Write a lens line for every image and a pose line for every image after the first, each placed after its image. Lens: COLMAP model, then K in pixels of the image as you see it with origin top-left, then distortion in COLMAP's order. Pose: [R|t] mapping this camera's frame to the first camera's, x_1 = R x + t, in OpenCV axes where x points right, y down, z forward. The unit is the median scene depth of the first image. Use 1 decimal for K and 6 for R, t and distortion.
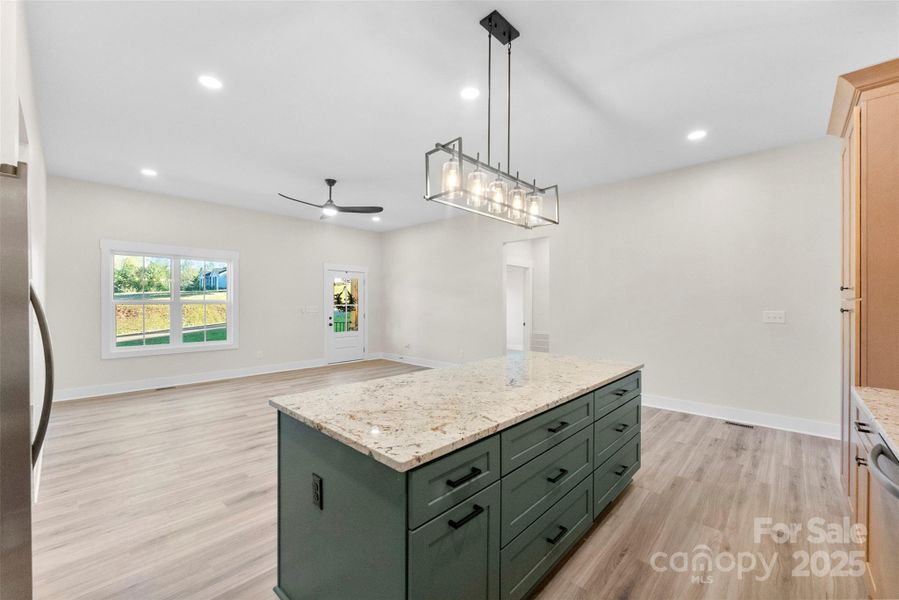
lens RADIAL K [[360.4, 0, 451.3], [0, 360.4, 306.0], [0, 0, 1]] dist [-0.000223, -0.000025]
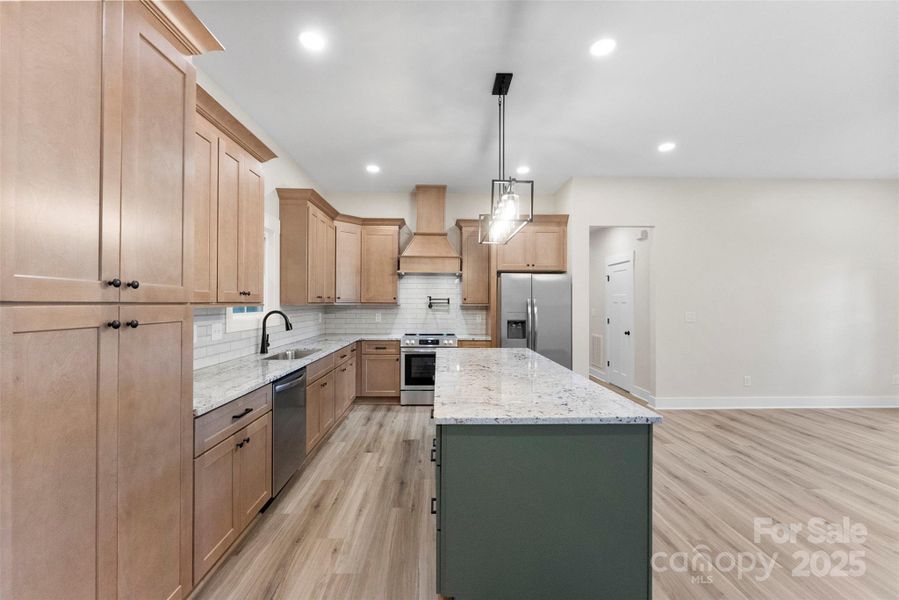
lens RADIAL K [[358.6, 0, 445.6], [0, 358.6, 299.7], [0, 0, 1]] dist [-0.001511, 0.000061]
pose [[-0.713494, -0.007726, -0.700618, 1.176209], [-0.010343, 0.999946, -0.000494, -0.030558], [0.700585, 0.006894, -0.713536, 1.810688]]
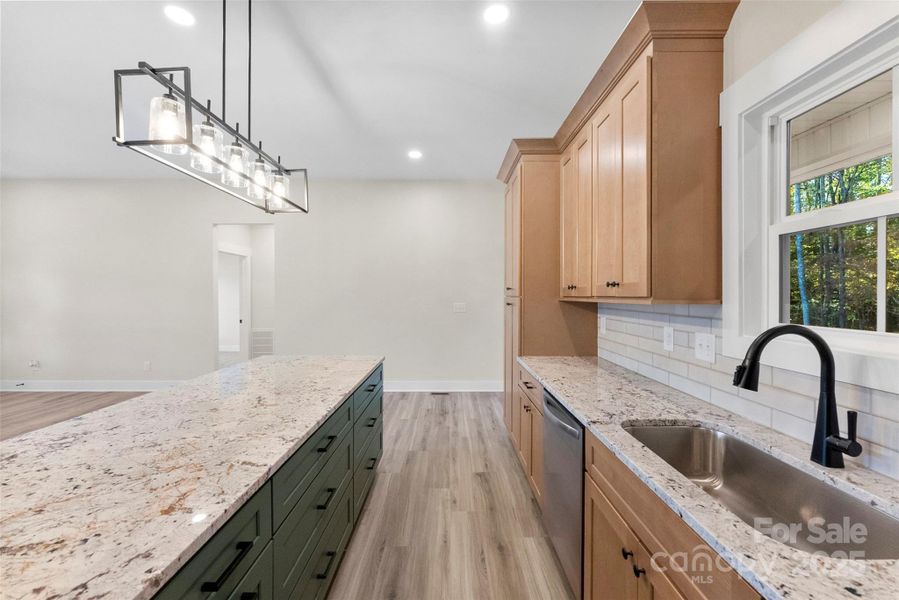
lens RADIAL K [[358.6, 0, 445.6], [0, 358.6, 299.7], [0, 0, 1]] dist [-0.001511, 0.000061]
pose [[0.733262, -0.011222, 0.679853, -0.068204], [0.006813, 0.999935, 0.009158, -0.019412], [-0.679912, -0.002084, 0.733291, 0.125624]]
